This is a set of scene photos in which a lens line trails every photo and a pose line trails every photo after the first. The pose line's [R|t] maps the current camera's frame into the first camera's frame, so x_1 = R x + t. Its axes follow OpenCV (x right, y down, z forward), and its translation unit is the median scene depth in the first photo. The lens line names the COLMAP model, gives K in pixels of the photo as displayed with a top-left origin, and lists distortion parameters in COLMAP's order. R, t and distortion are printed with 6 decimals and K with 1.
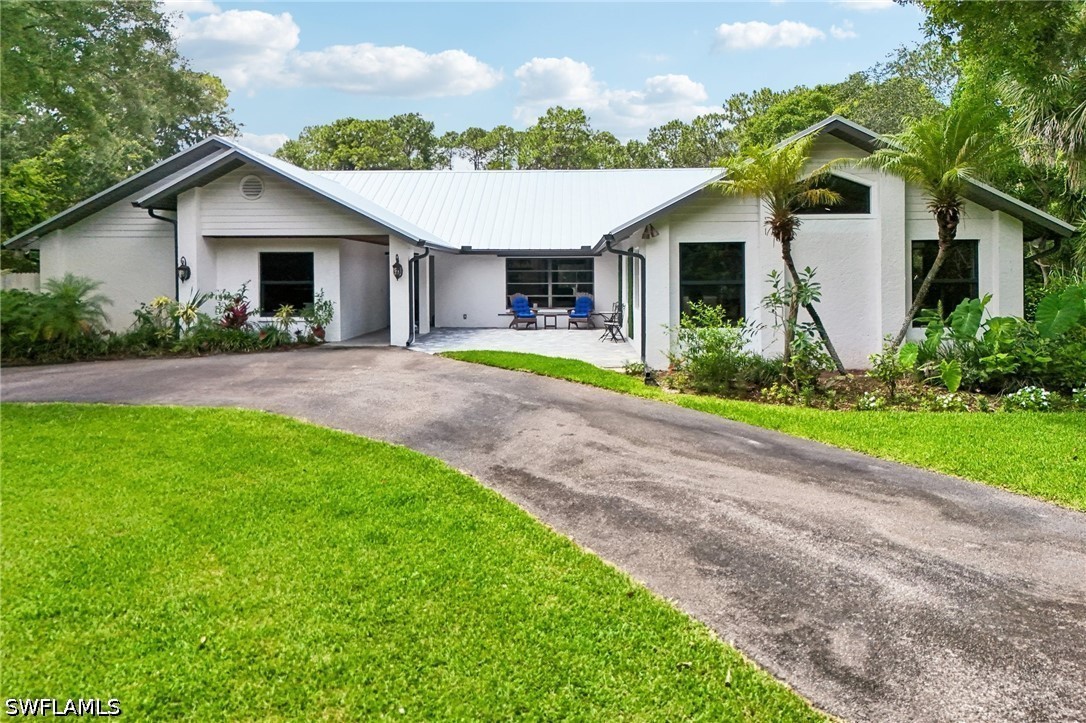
lens RADIAL K [[810.2, 0, 548.6], [0, 810.2, 355.9], [0, 0, 1]] dist [0.039703, -0.011336]
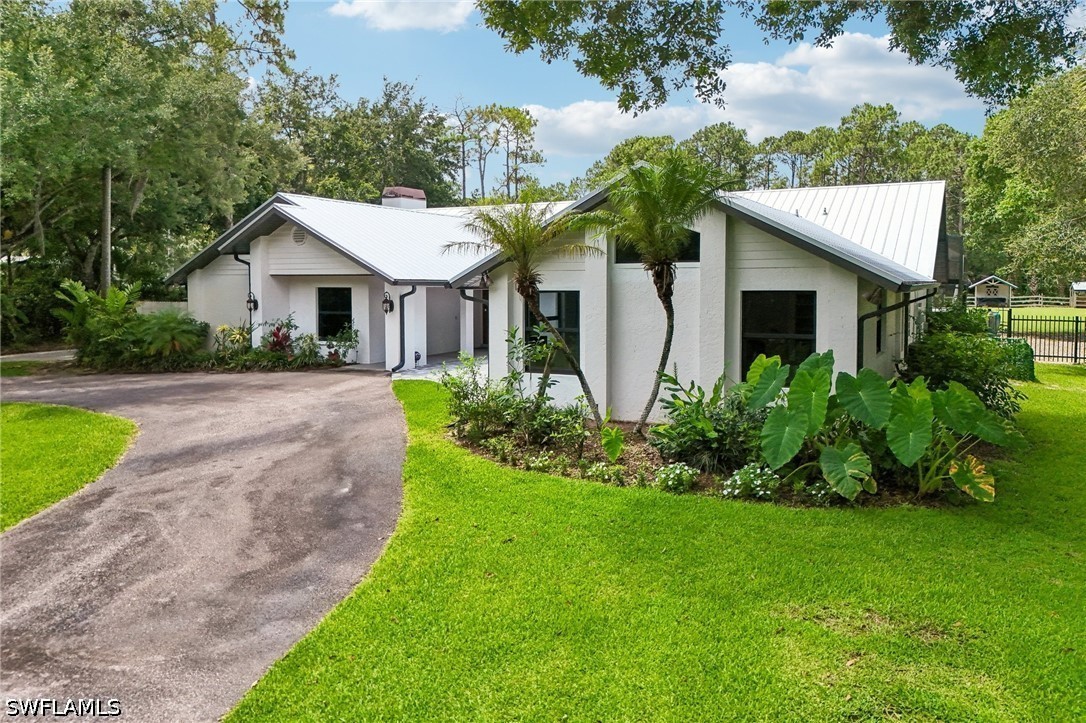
lens RADIAL K [[810.2, 0, 541.0], [0, 810.2, 367.0], [0, 0, 1]] dist [0.039703, -0.011336]
pose [[0.899634, 0.049308, -0.433852, 0.485915], [-0.046269, 0.998774, 0.017570, -0.047063], [0.434187, 0.004267, 0.900813, 0.060944]]
